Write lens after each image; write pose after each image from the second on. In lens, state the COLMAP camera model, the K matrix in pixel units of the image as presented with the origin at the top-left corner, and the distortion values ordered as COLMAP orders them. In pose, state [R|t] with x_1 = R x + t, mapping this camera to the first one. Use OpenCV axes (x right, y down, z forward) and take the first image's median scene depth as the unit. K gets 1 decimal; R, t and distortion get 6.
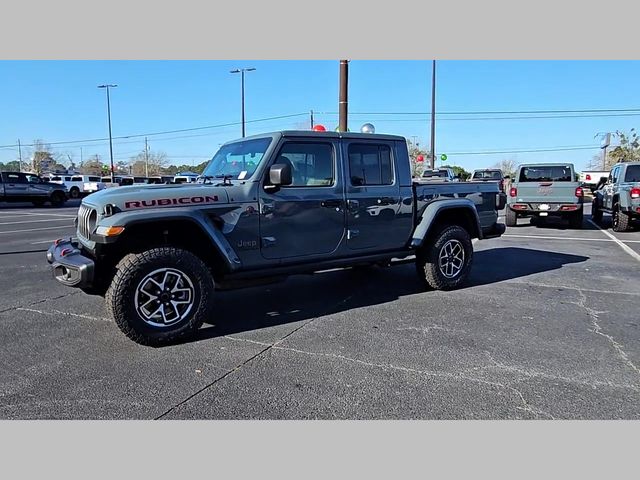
lens RADIAL K [[434.6, 0, 310.5], [0, 434.6, 238.4], [0, 0, 1]] dist [0.006684, -0.003390]
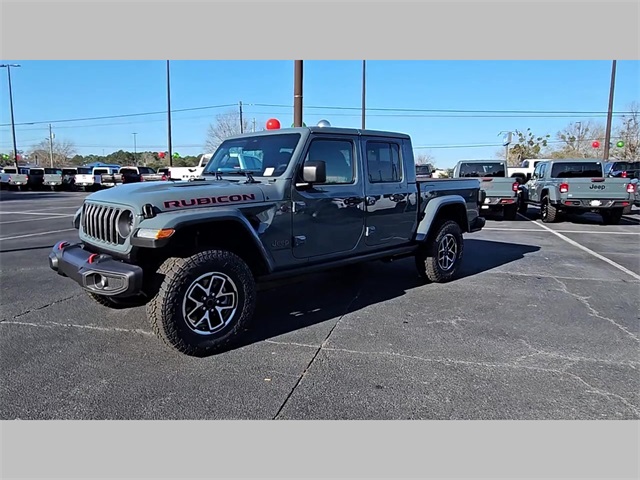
lens RADIAL K [[435.6, 0, 311.7], [0, 435.6, 233.0], [0, 0, 1]] dist [0.005139, 0.002641]
pose [[0.983389, -0.017308, 0.180686, -0.248151], [0.016420, 0.999845, 0.006407, -0.015418], [-0.180769, -0.003334, 0.983520, 0.034477]]
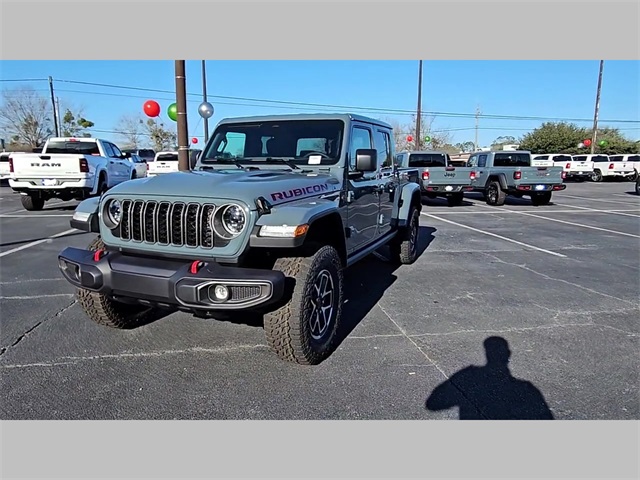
lens RADIAL K [[435.6, 0, 311.7], [0, 435.6, 233.0], [0, 0, 1]] dist [0.005139, 0.002641]
pose [[0.831442, -0.076850, 0.550270, -0.696403], [0.061412, 0.997031, 0.046451, -0.038308], [-0.552206, -0.004828, 0.833693, 0.258296]]
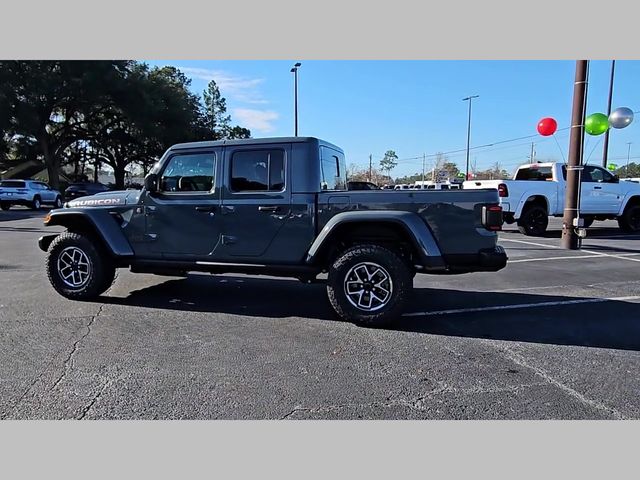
lens RADIAL K [[434.6, 0, 310.5], [0, 434.6, 238.4], [0, 0, 1]] dist [0.006684, -0.003390]
pose [[0.648556, 0.083521, -0.756571, 1.115527], [-0.096004, 0.995000, 0.027545, -0.067138], [0.755088, 0.054769, 0.653332, 0.548792]]
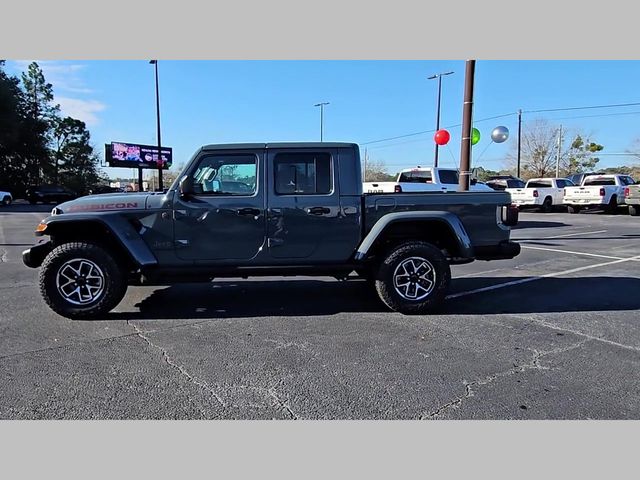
lens RADIAL K [[435.6, 0, 311.7], [0, 435.6, 233.0], [0, 0, 1]] dist [0.005139, 0.002641]
pose [[0.875399, 0.048754, -0.480936, 0.747067], [-0.062372, 0.997976, -0.012361, -0.028194], [0.479360, 0.040817, 0.876669, 0.171183]]
